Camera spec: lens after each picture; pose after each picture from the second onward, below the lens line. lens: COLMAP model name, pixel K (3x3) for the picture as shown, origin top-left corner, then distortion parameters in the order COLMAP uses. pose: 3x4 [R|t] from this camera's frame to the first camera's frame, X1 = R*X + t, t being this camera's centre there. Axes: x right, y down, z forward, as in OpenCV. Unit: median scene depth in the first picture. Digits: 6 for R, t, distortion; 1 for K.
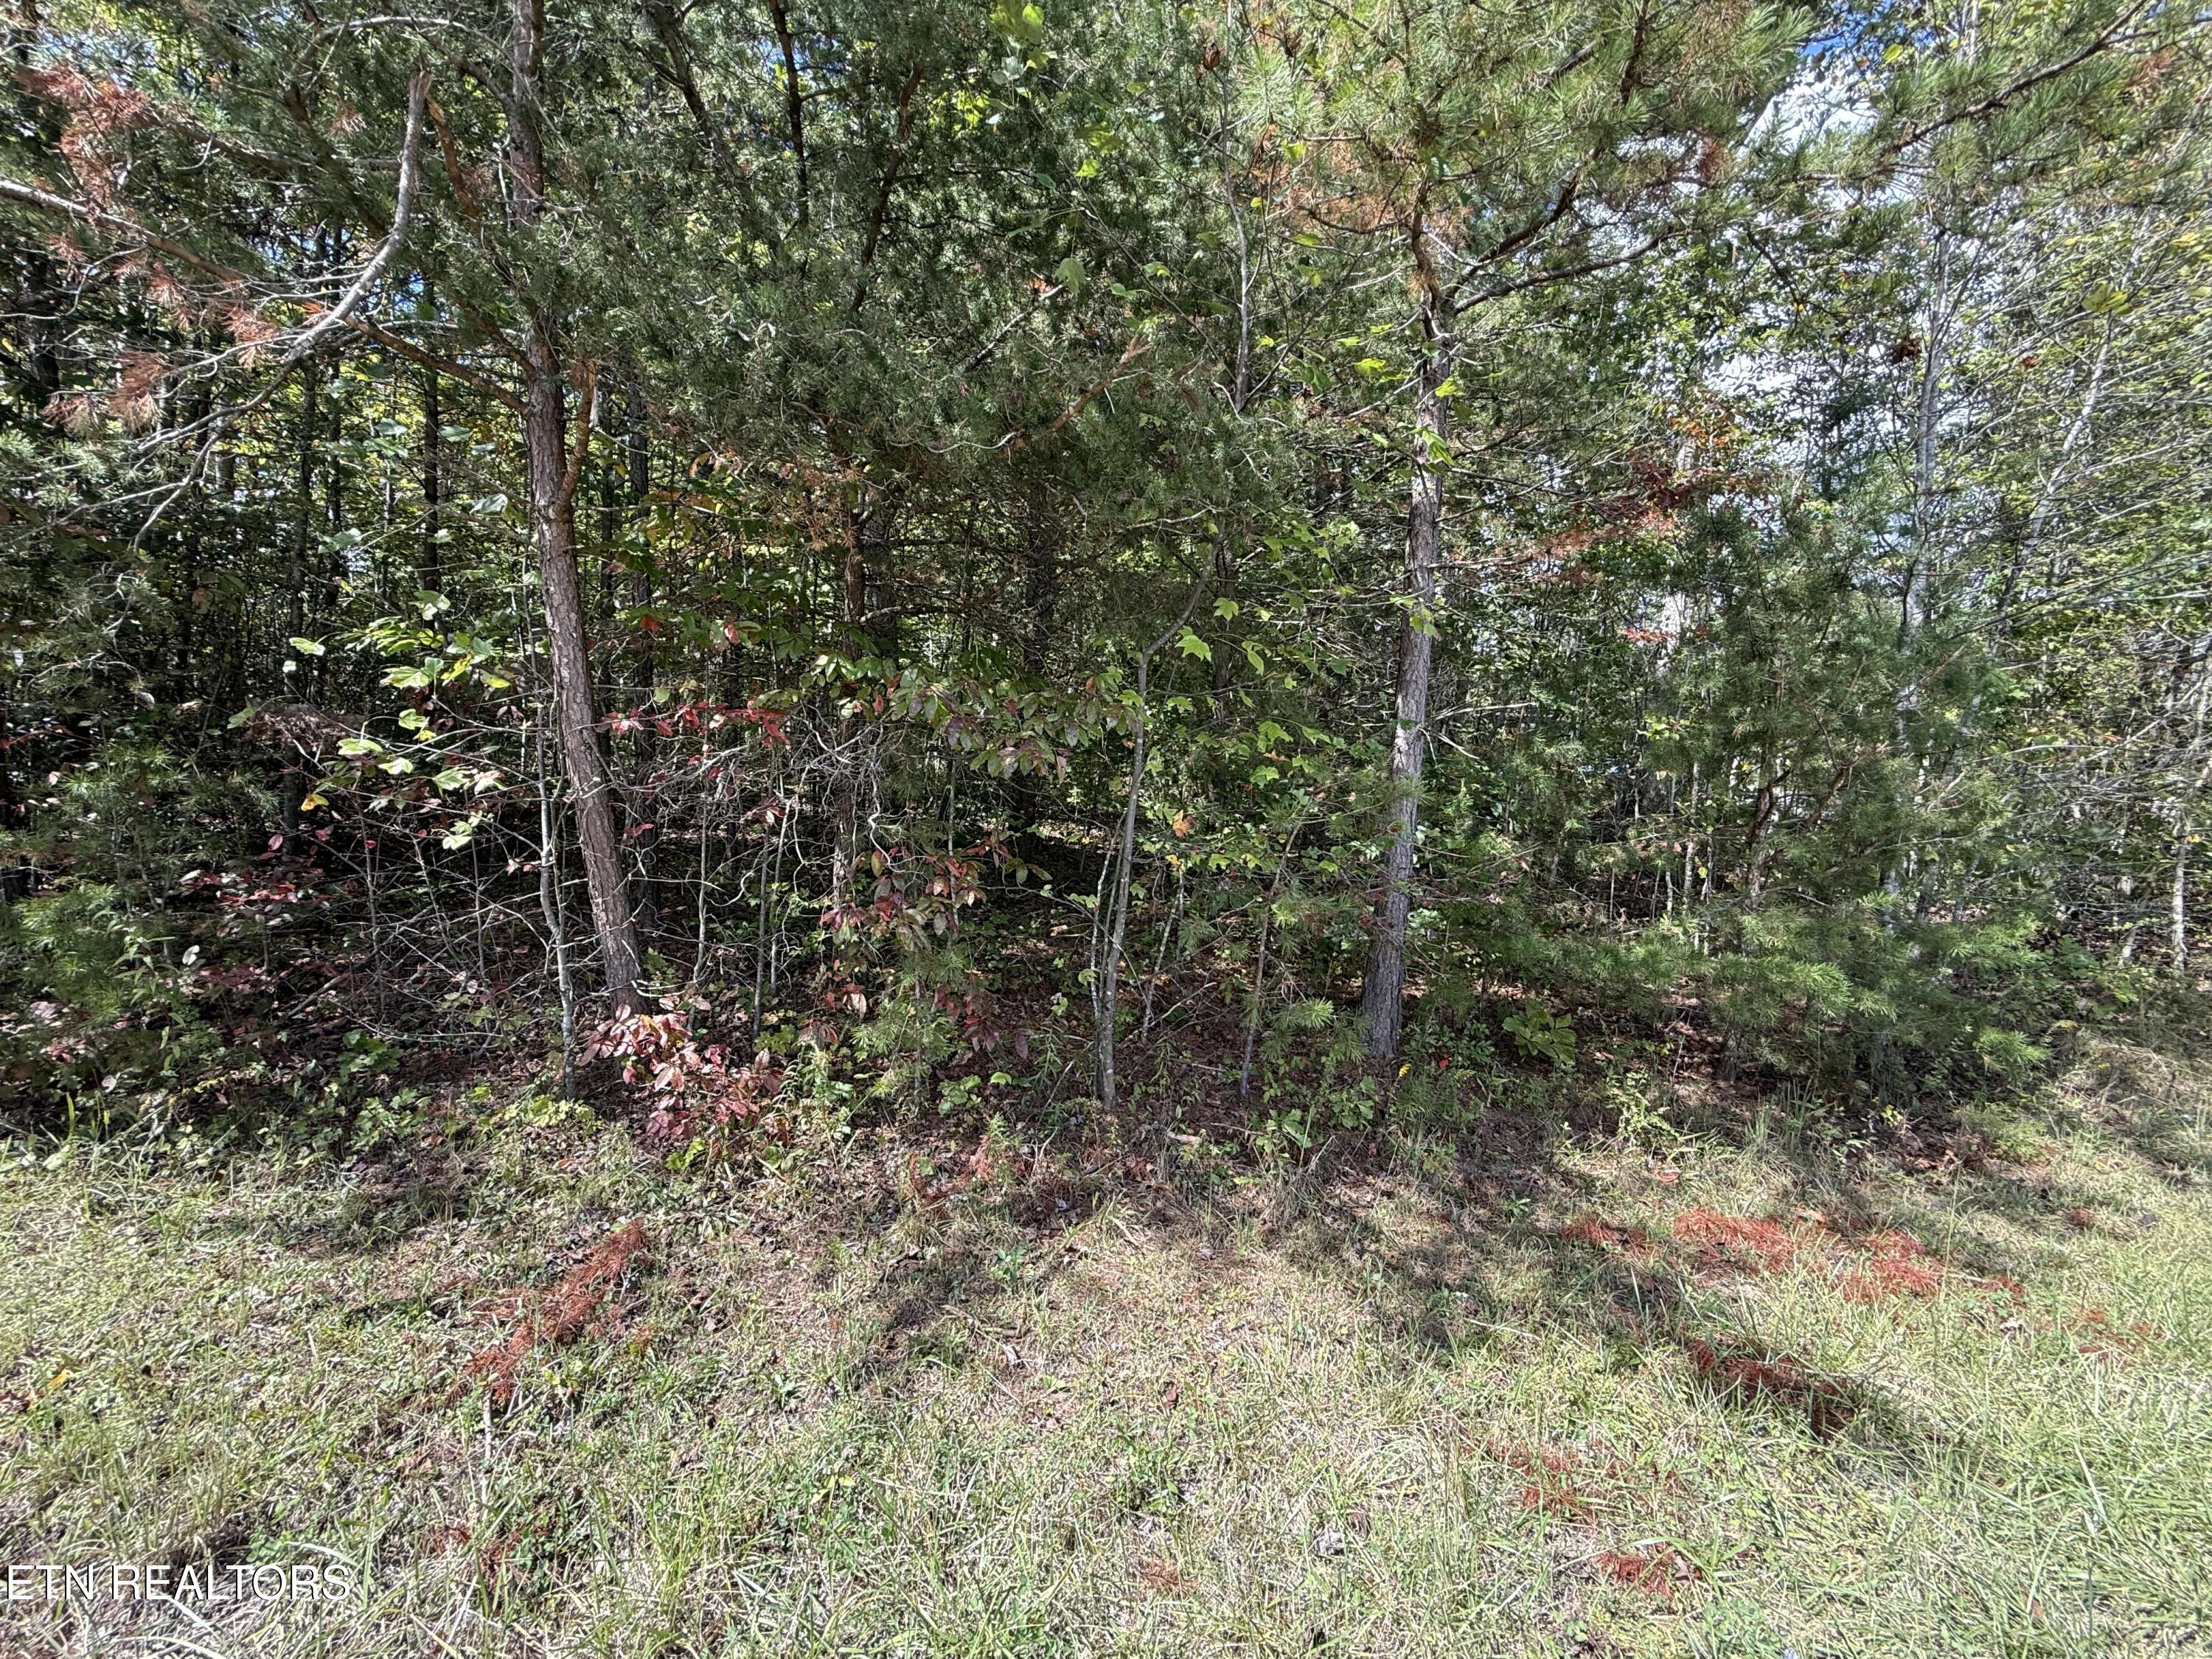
lens RADIAL K [[881.2, 0, 1106.0], [0, 881.2, 829.5], [0, 0, 1]] dist [0.000245, -0.000037]
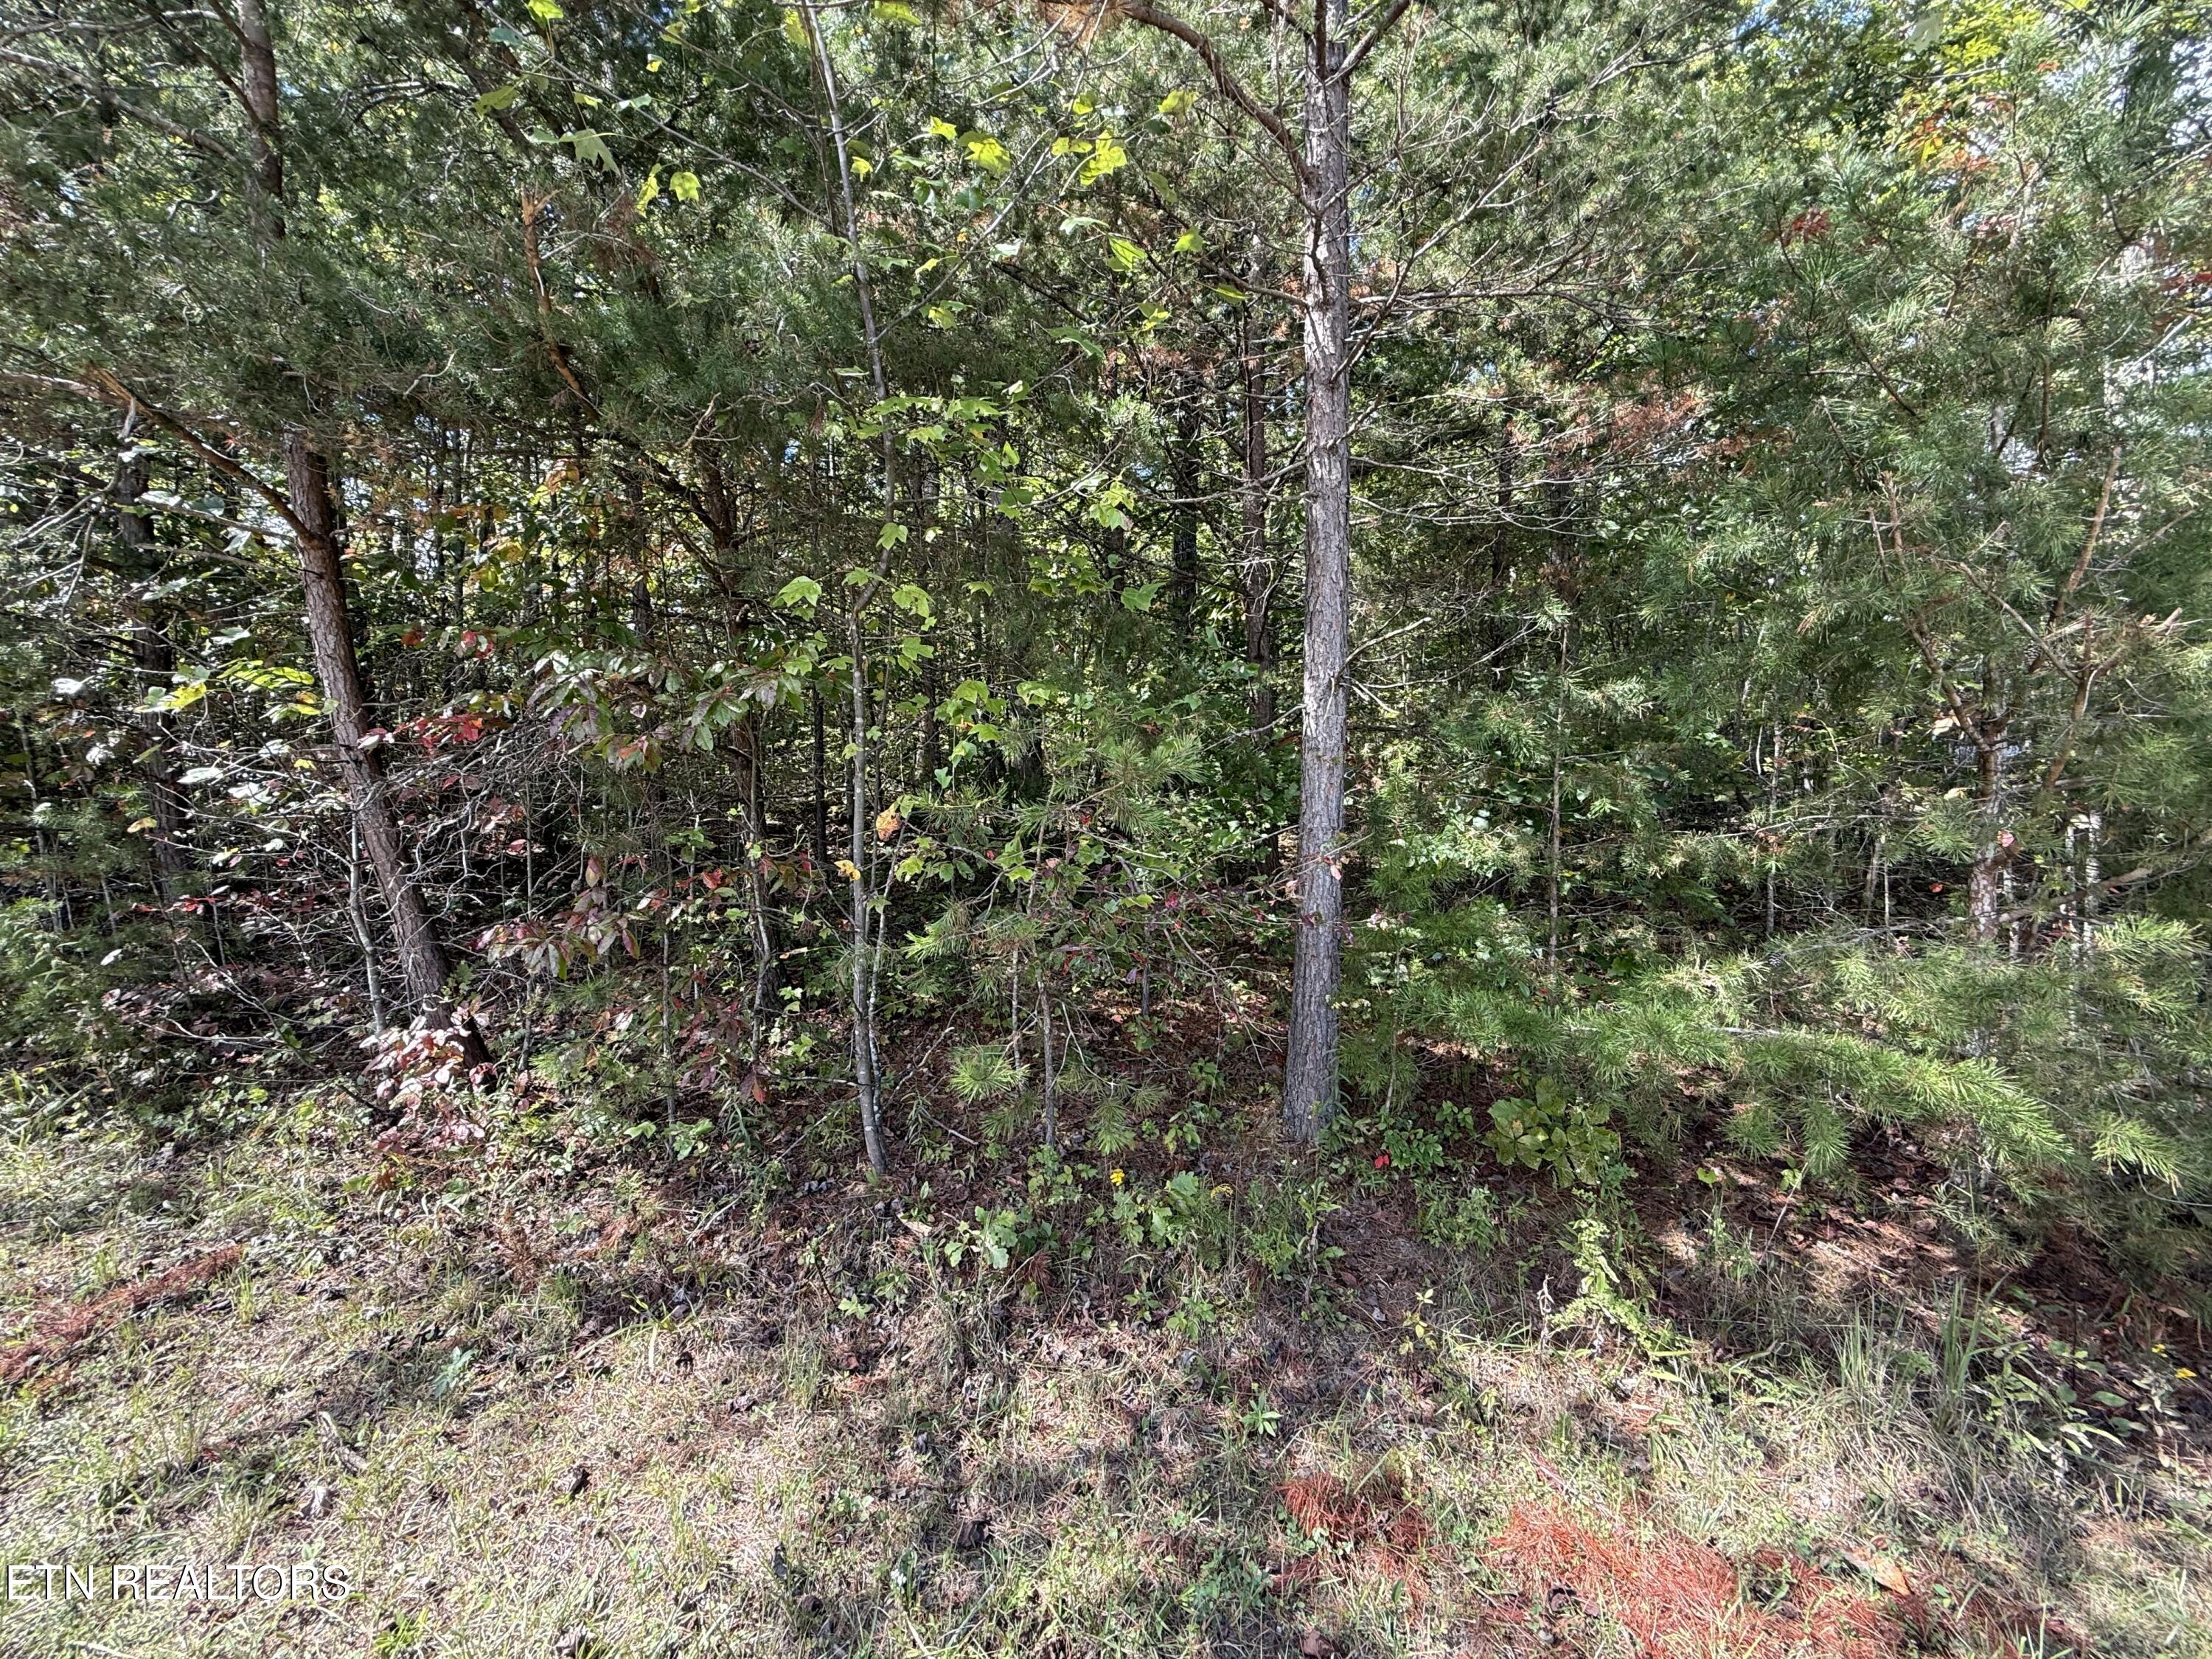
lens RADIAL K [[881.2, 0, 1106.0], [0, 881.2, 829.5], [0, 0, 1]] dist [0.000245, -0.000037]
pose [[0.924235, -0.024908, -0.381011, 0.571058], [0.021419, 0.999681, -0.013397, 0.014940], [0.381224, 0.004222, 0.924473, 0.359354]]
